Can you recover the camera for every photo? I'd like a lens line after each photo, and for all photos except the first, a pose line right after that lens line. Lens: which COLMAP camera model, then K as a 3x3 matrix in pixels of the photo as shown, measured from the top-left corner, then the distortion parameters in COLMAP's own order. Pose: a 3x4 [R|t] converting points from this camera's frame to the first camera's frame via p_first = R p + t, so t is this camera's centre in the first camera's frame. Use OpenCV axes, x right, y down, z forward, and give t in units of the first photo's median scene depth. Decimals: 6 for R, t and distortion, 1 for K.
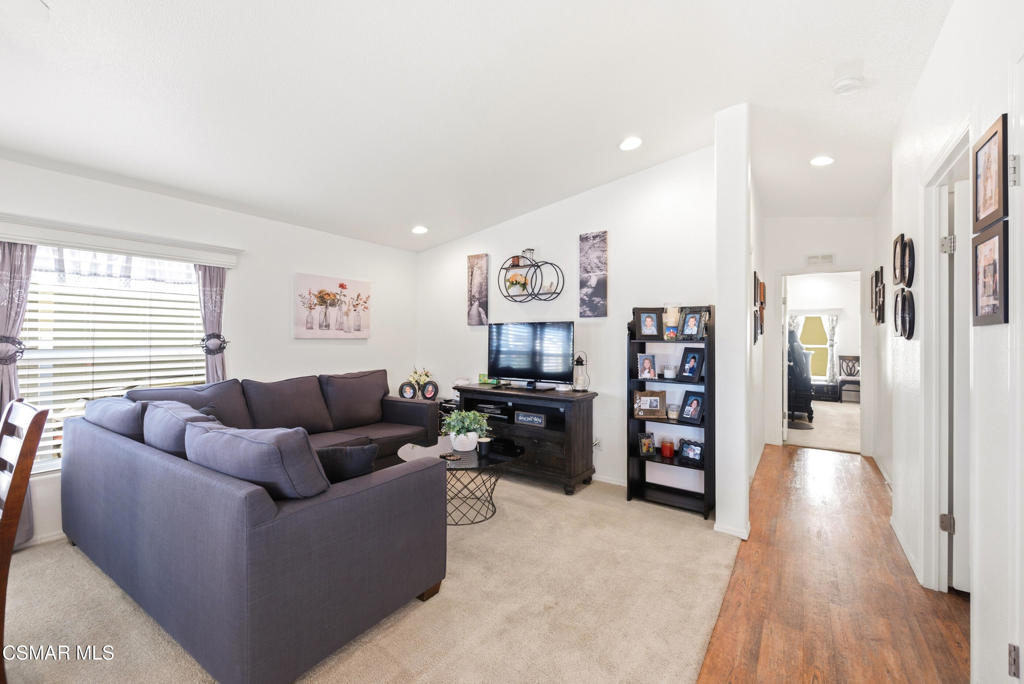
lens RADIAL K [[423.3, 0, 518.0], [0, 423.3, 336.0], [0, 0, 1]] dist [-0.000793, -0.000309]
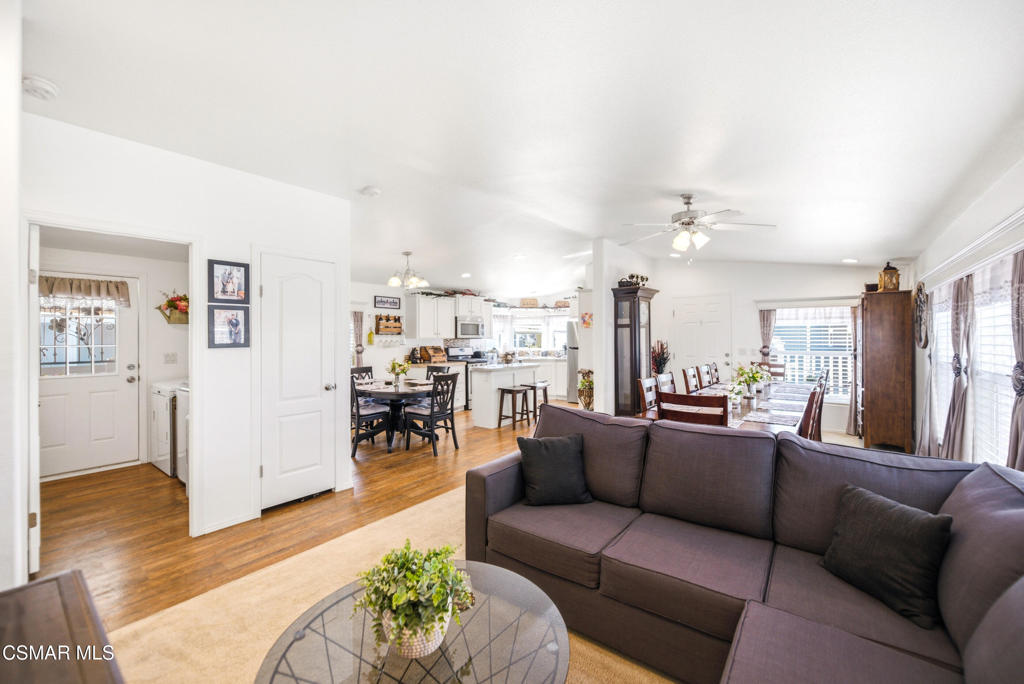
lens RADIAL K [[410.1, 0, 519.4], [0, 410.1, 336.7], [0, 0, 1]] dist [-0.012769, -0.000230]
pose [[-0.998673, -0.003250, 0.051395, -0.198764], [-0.003433, 0.999988, -0.003470, -0.030730], [-0.051383, -0.003642, -0.998672, 1.133823]]
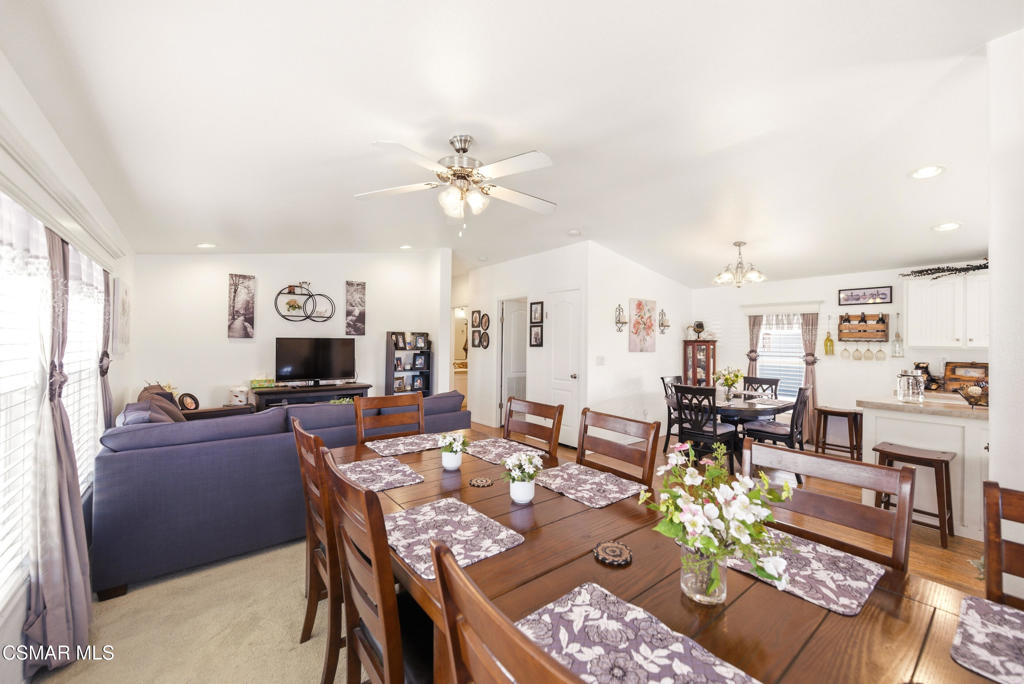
lens RADIAL K [[406.0, 0, 515.4], [0, 406.0, 345.4], [0, 0, 1]] dist [0.001423, -0.000280]
pose [[0.299871, -0.008276, 0.953944, -1.078966], [-0.013299, 0.999829, 0.012854, -0.034221], [-0.953887, -0.016541, 0.299710, -0.018852]]
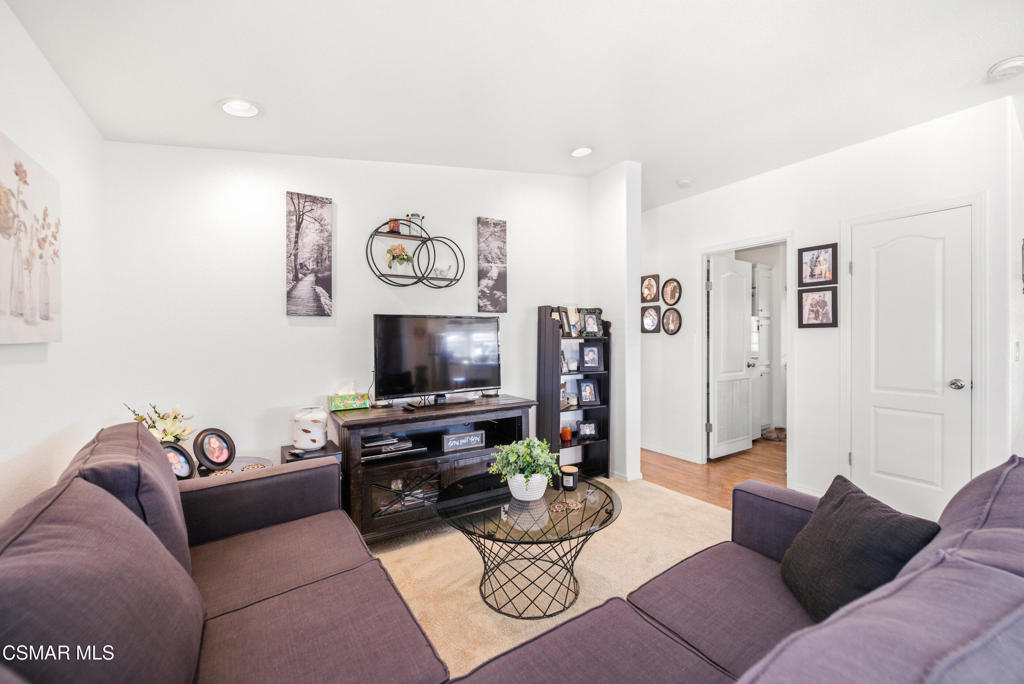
lens RADIAL K [[409.2, 0, 514.9], [0, 409.2, 344.0], [0, 0, 1]] dist [-0.000547, -0.000649]
pose [[0.384952, -0.026277, 0.922562, -0.612409], [0.002233, 0.999618, 0.027540, -0.001479], [-0.922934, -0.008542, 0.384864, 0.616169]]
